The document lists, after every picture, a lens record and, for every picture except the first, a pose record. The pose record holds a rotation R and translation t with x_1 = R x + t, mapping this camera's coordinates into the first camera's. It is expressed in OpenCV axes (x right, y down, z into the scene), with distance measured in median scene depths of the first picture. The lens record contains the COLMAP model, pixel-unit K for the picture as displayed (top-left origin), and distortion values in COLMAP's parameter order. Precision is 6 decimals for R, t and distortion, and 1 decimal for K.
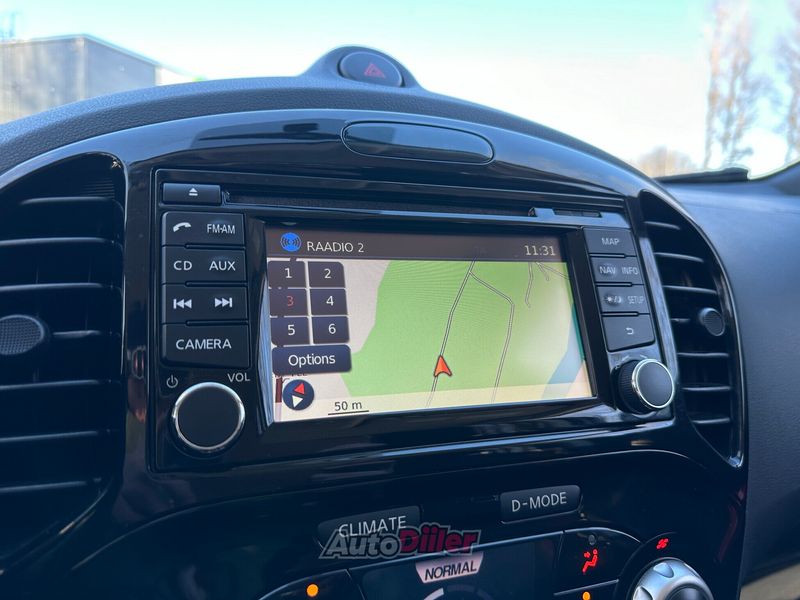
lens RADIAL K [[570.8, 0, 399.4], [0, 570.8, 302.0], [0, 0, 1]] dist [0.067368, -0.117740]
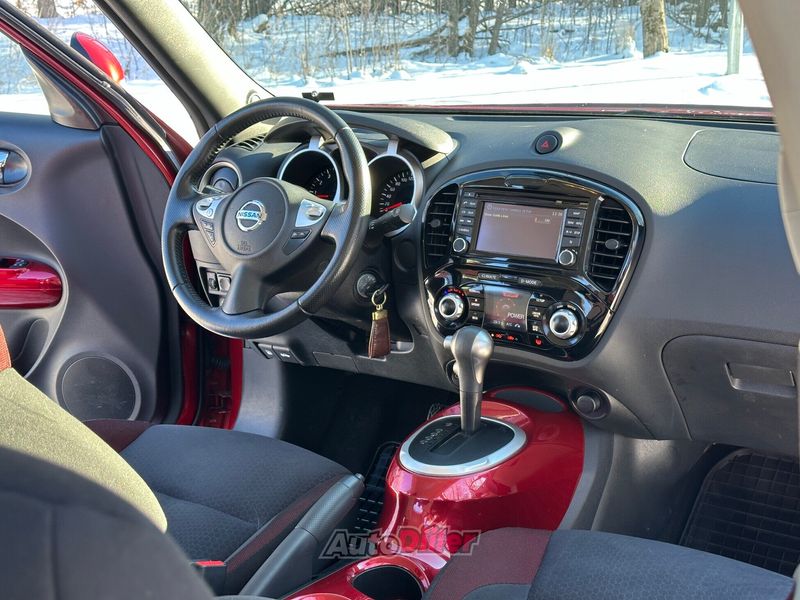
lens RADIAL K [[1125.8, 0, 400.5], [0, 1125.8, 293.9], [0, 0, 1]] dist [0.071193, 0.000000]
pose [[0.588005, 0.170290, -0.790728, 5.676390], [-0.045714, 0.983021, 0.177708, -0.865783], [0.807564, -0.068346, 0.585806, -4.076284]]
